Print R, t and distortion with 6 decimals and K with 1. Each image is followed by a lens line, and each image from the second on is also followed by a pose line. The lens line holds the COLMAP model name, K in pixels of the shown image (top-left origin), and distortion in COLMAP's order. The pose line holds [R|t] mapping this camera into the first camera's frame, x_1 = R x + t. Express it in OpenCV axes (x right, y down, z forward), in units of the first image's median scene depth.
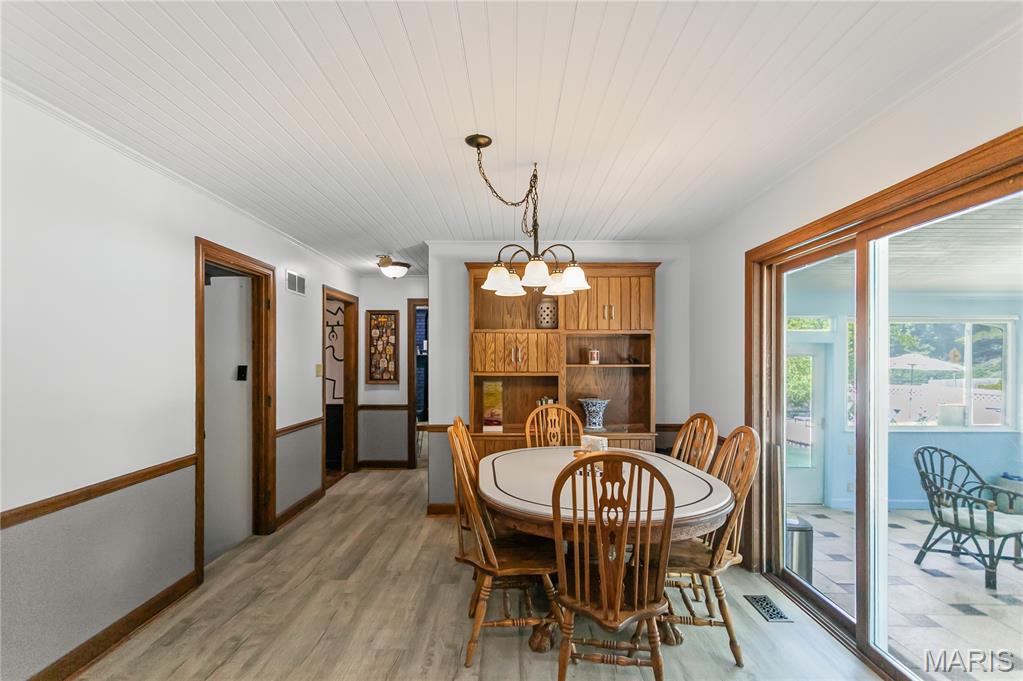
lens RADIAL K [[490.6, 0, 515.4], [0, 490.6, 360.1], [0, 0, 1]] dist [0.000781, 0.000007]
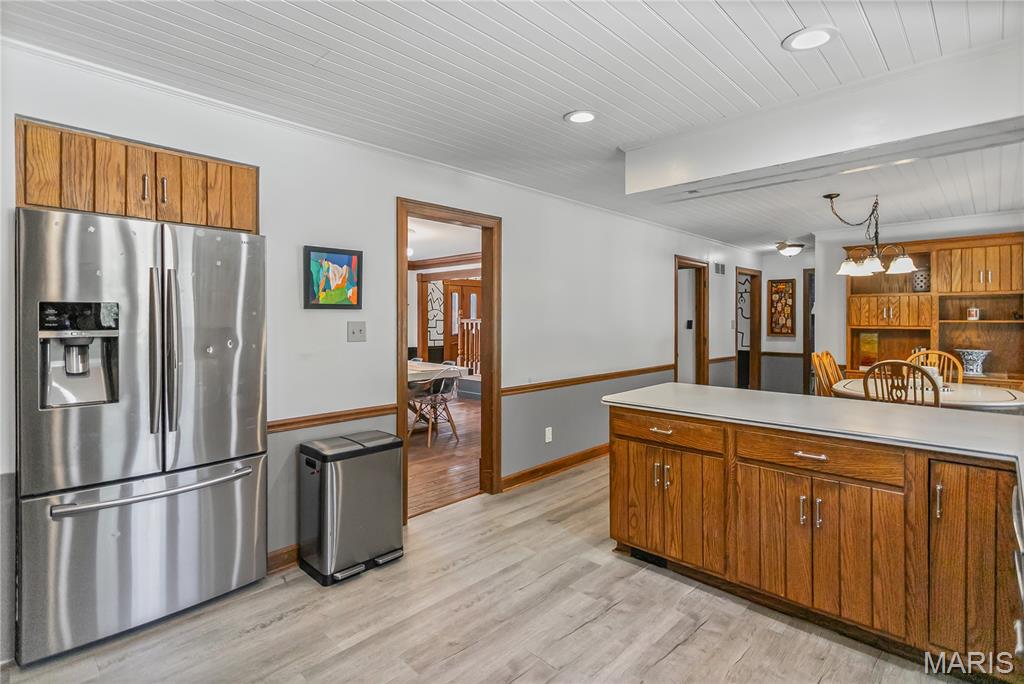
lens RADIAL K [[507.0, 0, 514.1], [0, 507.0, 320.7], [0, 0, 1]] dist [0.000385, 0.000041]
pose [[0.721763, 0.002161, -0.692137, 0.207443], [-0.002093, 0.999997, 0.000940, 0.010605], [0.692137, 0.000771, 0.721766, -0.643792]]
